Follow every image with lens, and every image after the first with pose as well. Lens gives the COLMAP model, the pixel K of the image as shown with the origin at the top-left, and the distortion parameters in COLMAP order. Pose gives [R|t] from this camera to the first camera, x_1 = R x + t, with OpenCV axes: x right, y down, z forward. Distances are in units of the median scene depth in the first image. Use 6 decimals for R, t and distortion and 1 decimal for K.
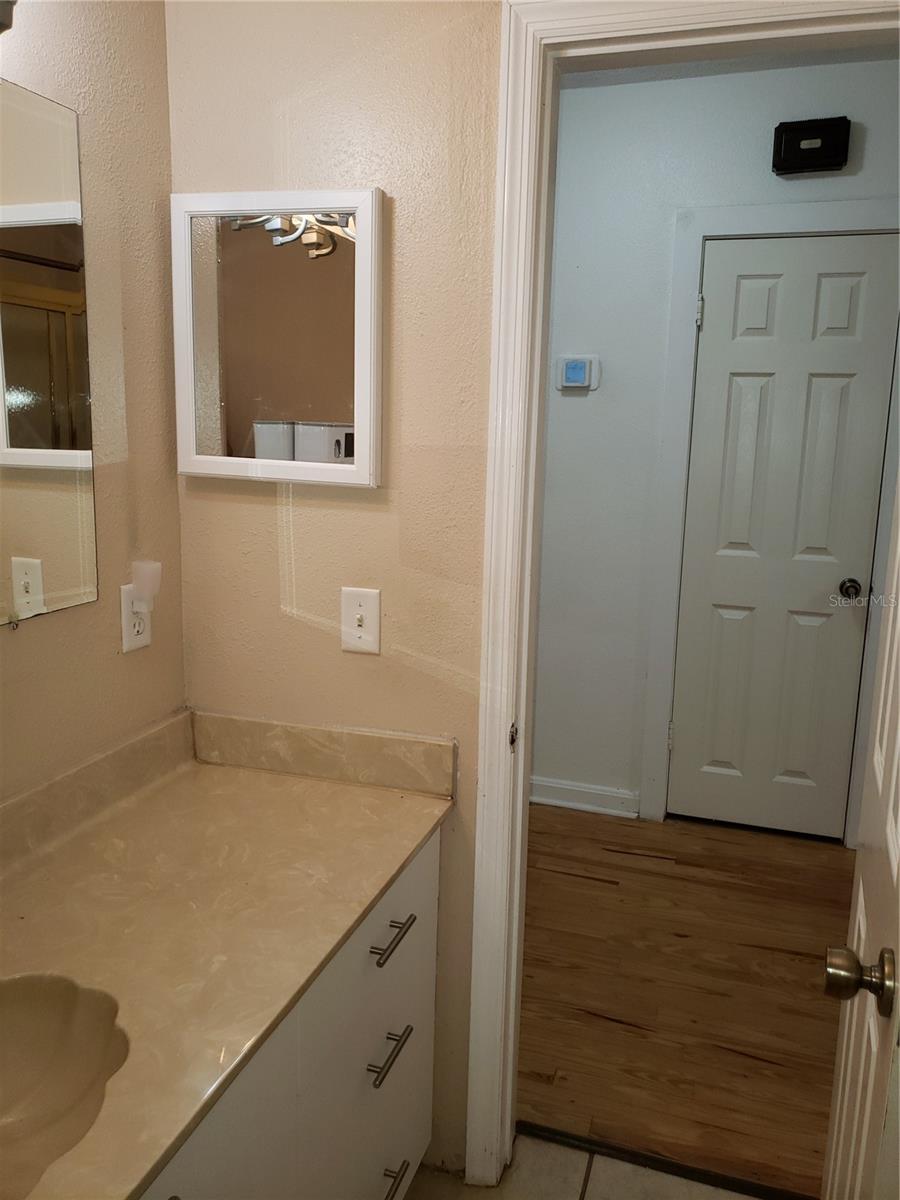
lens RADIAL K [[911.8, 0, 450.0], [0, 911.8, 600.0], [0, 0, 1]] dist [0.005572, 0.009767]
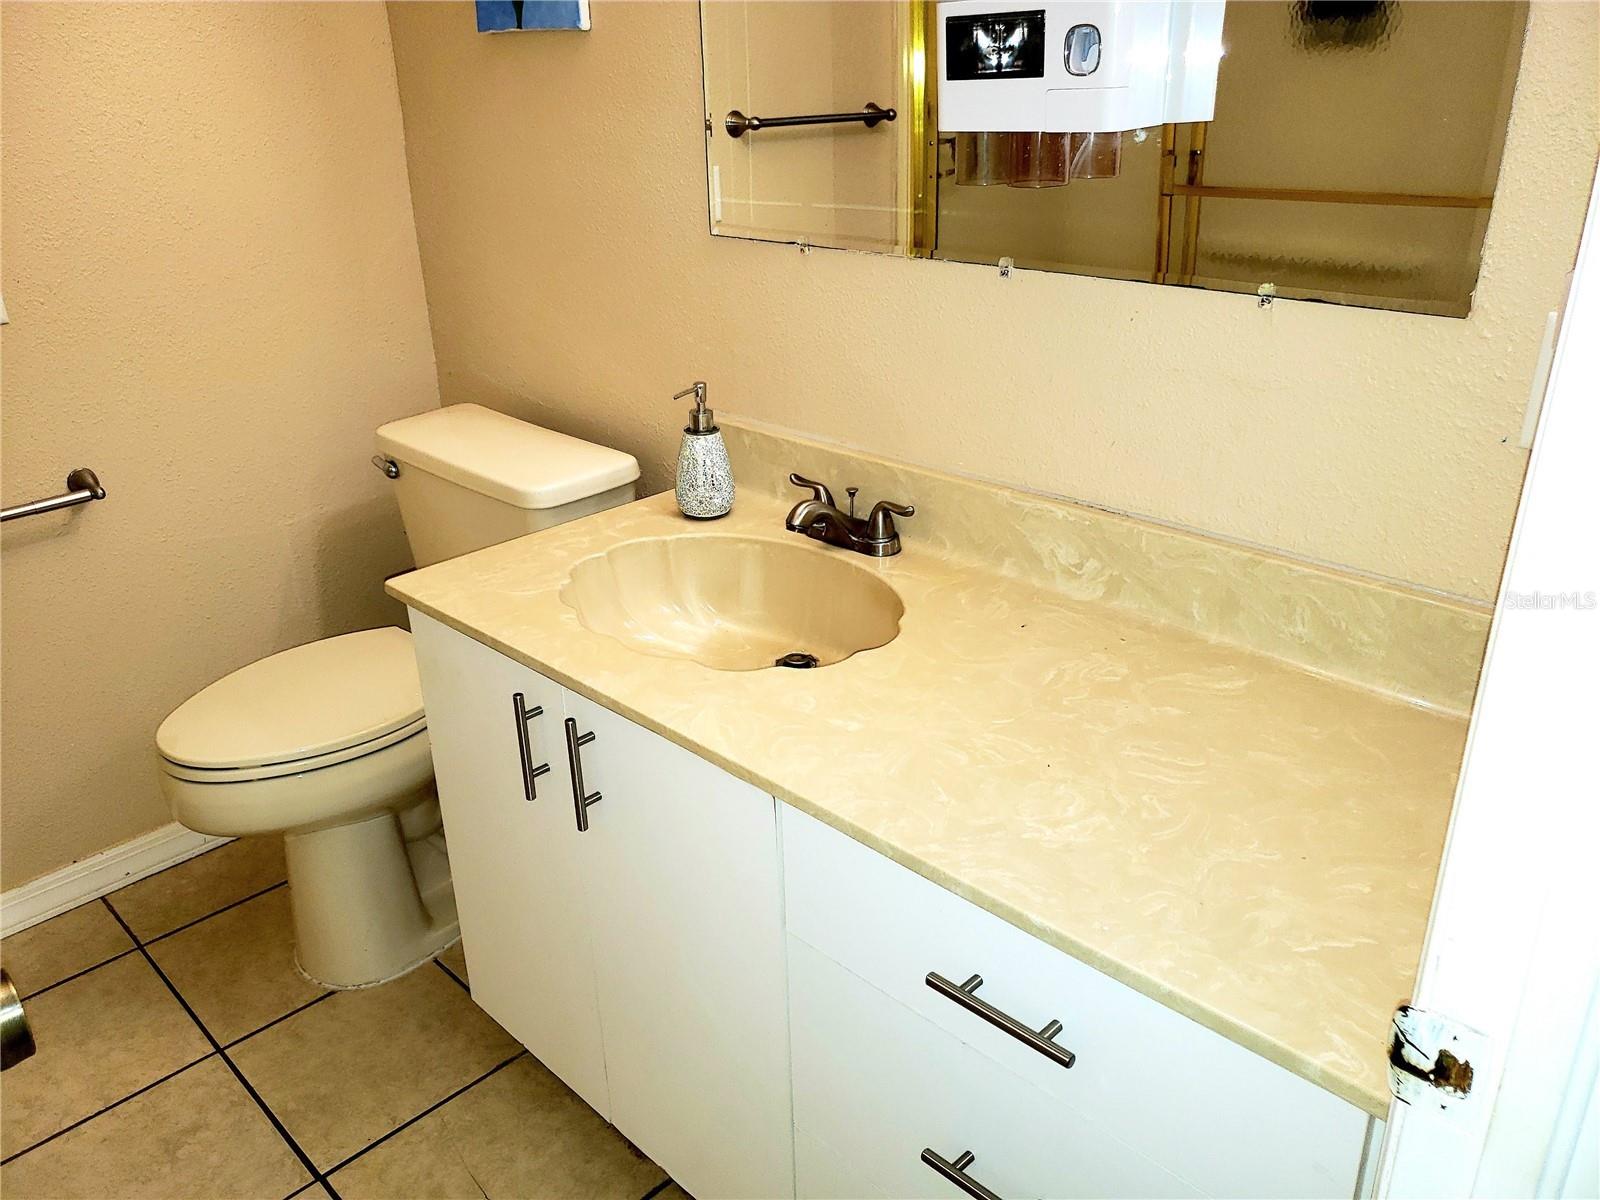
lens RADIAL K [[1215.8, 0, 785.8], [0, 1215.8, 608.2], [0, 0, 1]] dist [0.005572, 0.009767]
pose [[-0.453709, 0.346003, -0.821237, 0.379329], [-0.154605, 0.877011, 0.454917, -0.098088], [0.877636, 0.333367, -0.344414, 0.835089]]
